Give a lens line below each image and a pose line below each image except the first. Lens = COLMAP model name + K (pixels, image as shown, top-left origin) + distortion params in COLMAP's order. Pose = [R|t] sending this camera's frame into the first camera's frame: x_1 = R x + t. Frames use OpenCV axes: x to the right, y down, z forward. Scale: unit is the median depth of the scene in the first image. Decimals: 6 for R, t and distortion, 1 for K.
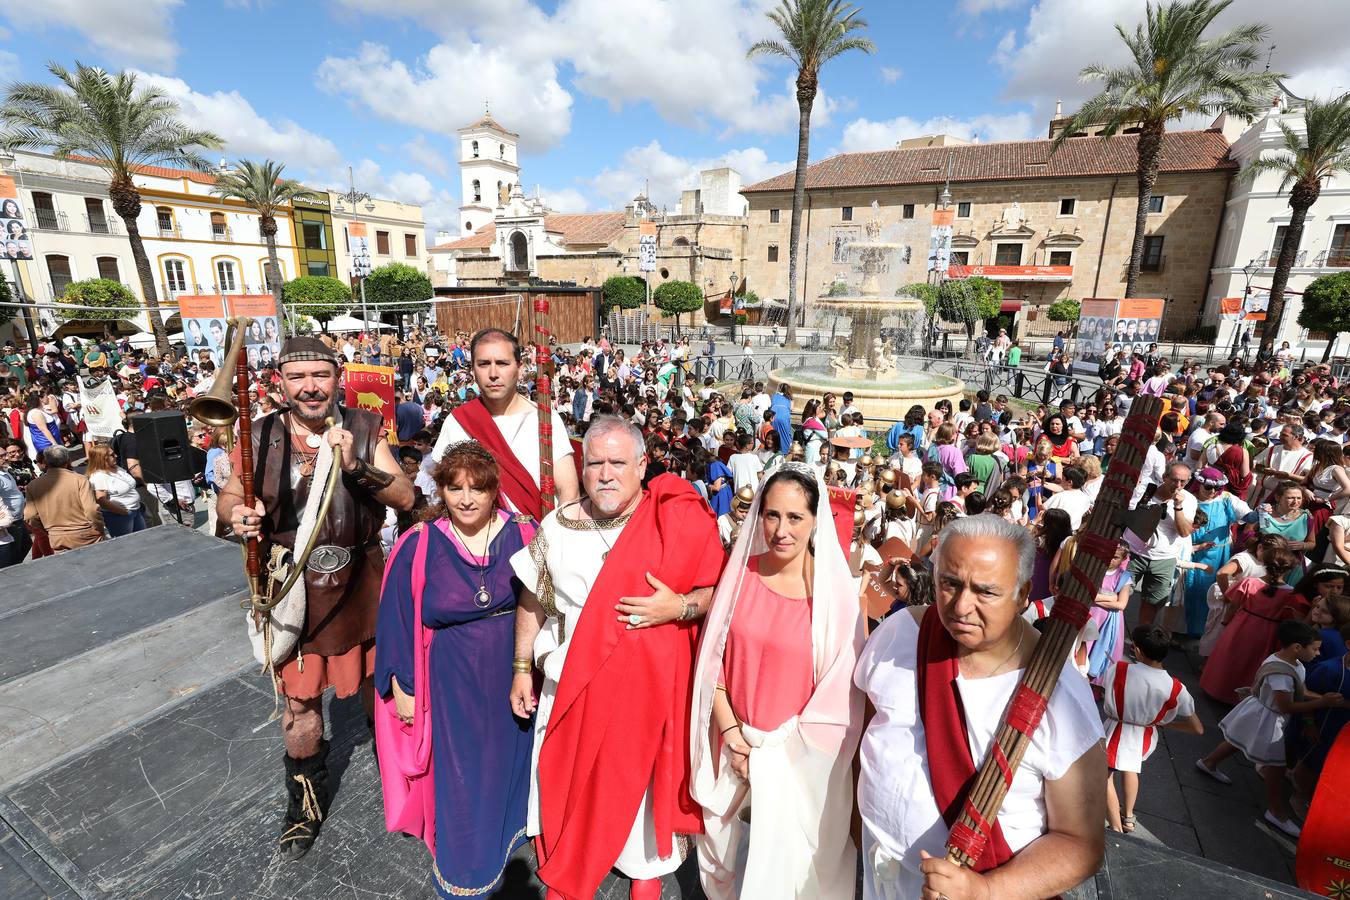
lens RADIAL K [[617.5, 0, 673.7], [0, 617.5, 452.6], [0, 0, 1]] dist [-0.042155, 0.013095]
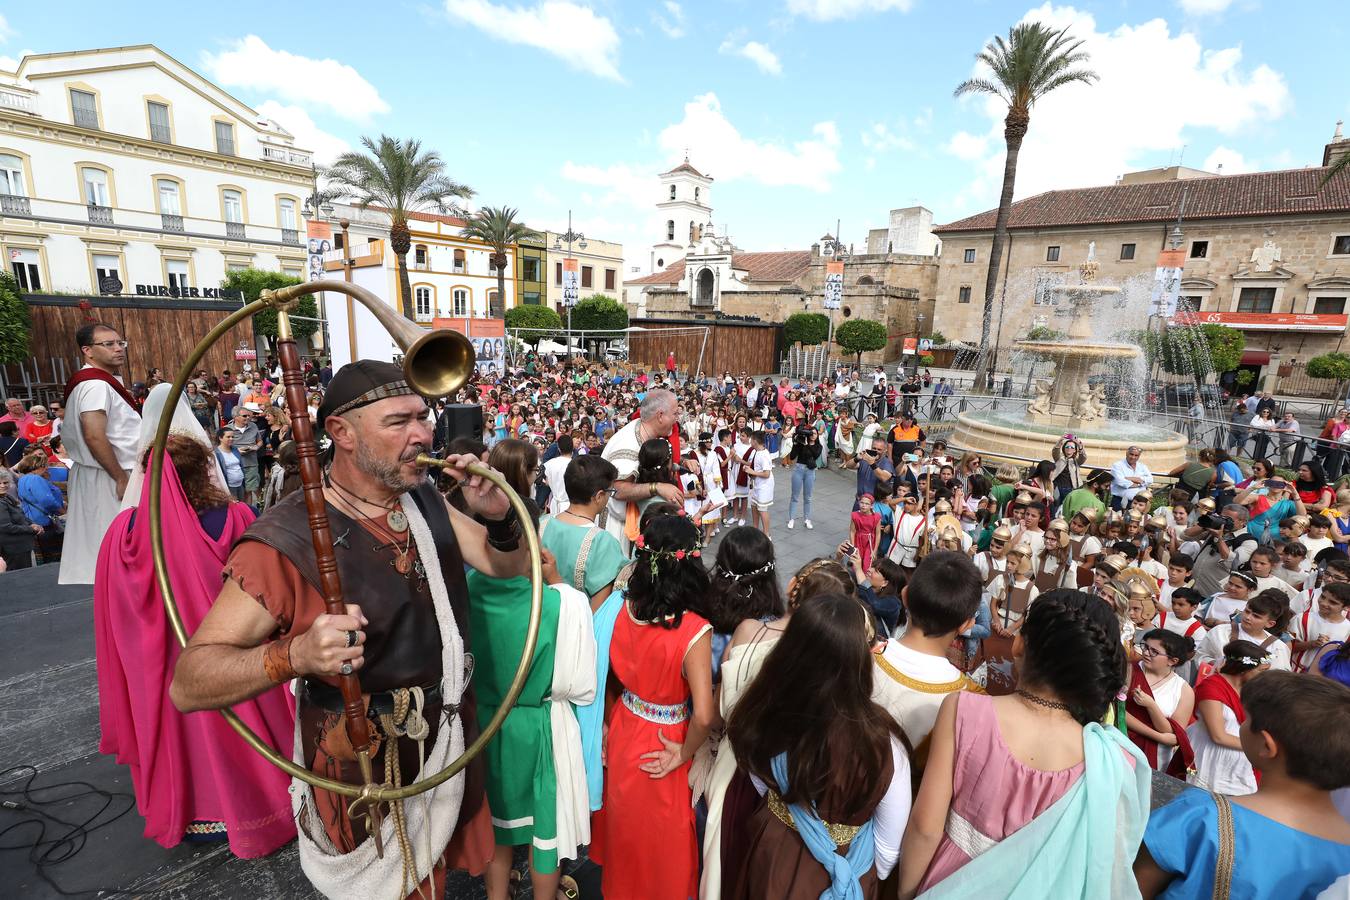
lens RADIAL K [[617.5, 0, 677.8], [0, 617.5, 451.7], [0, 0, 1]] dist [-0.042155, 0.013095]
pose [[0.963468, 0.081296, -0.255186, -0.008668], [-0.095564, 0.994450, -0.043999, 0.005962], [0.250193, 0.066779, 0.965890, -0.018734]]
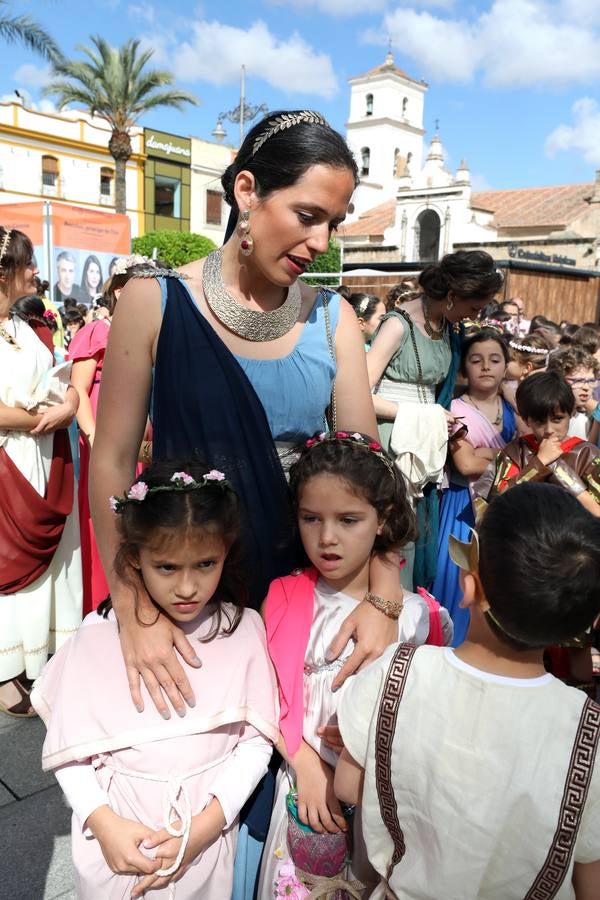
lens RADIAL K [[807.6, 0, 302.3], [0, 807.6, 449.6], [0, 0, 1]] dist [0.031219, 0.024816]
pose [[0.948981, 0.078951, -0.305289, -0.142670], [-0.107993, 0.990974, -0.079419, -0.009130], [0.296263, 0.108336, 0.948942, 0.197811]]
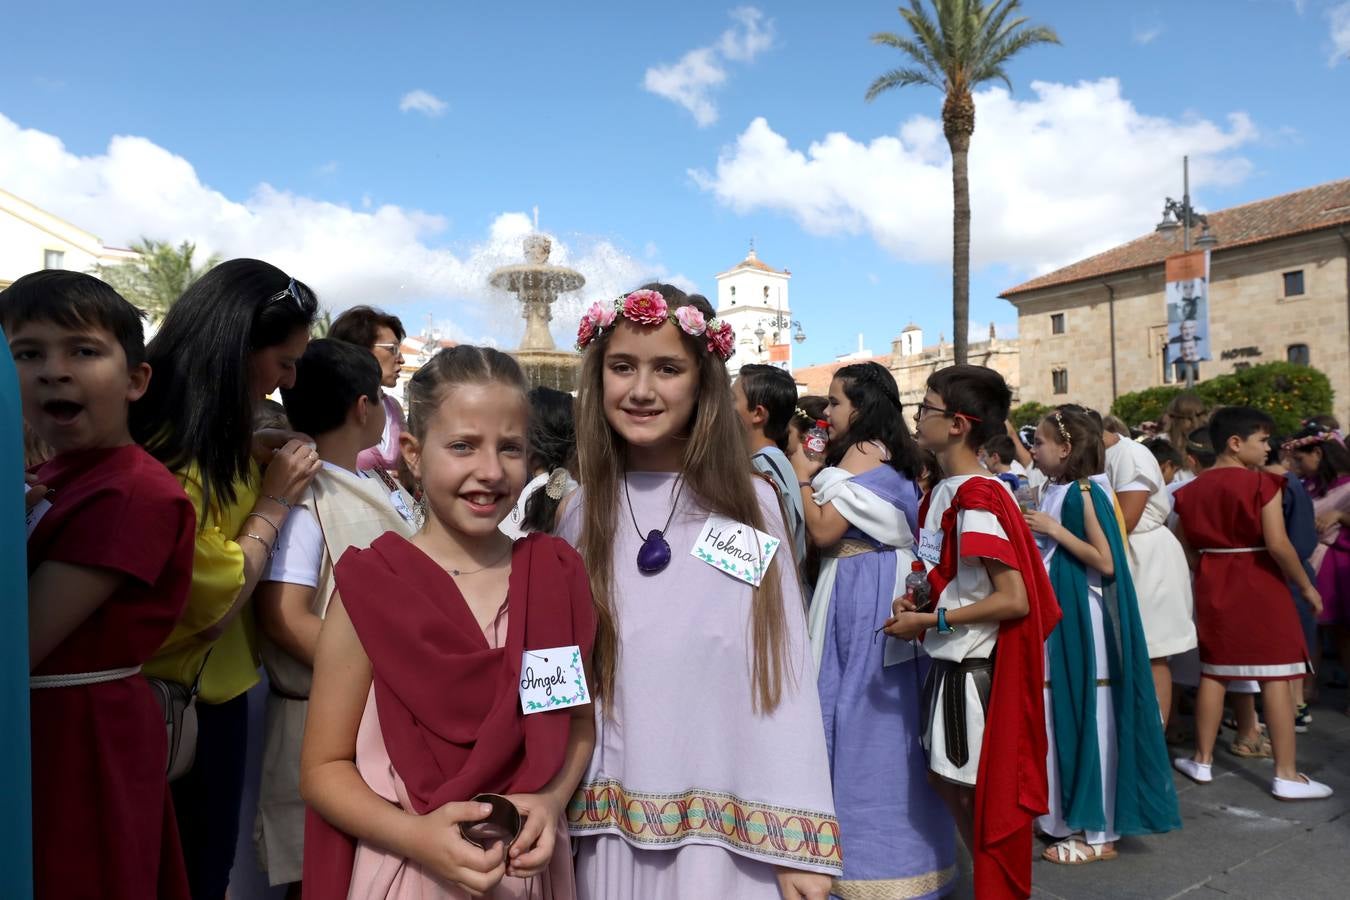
lens RADIAL K [[863.6, 0, 680.7], [0, 863.6, 463.0], [0, 0, 1]] dist [0.016113, 0.002295]
pose [[0.878147, -0.033865, -0.477190, 0.295001], [-0.099277, 0.962876, -0.251027, 0.015650], [0.467976, 0.267813, 0.842185, 0.132622]]
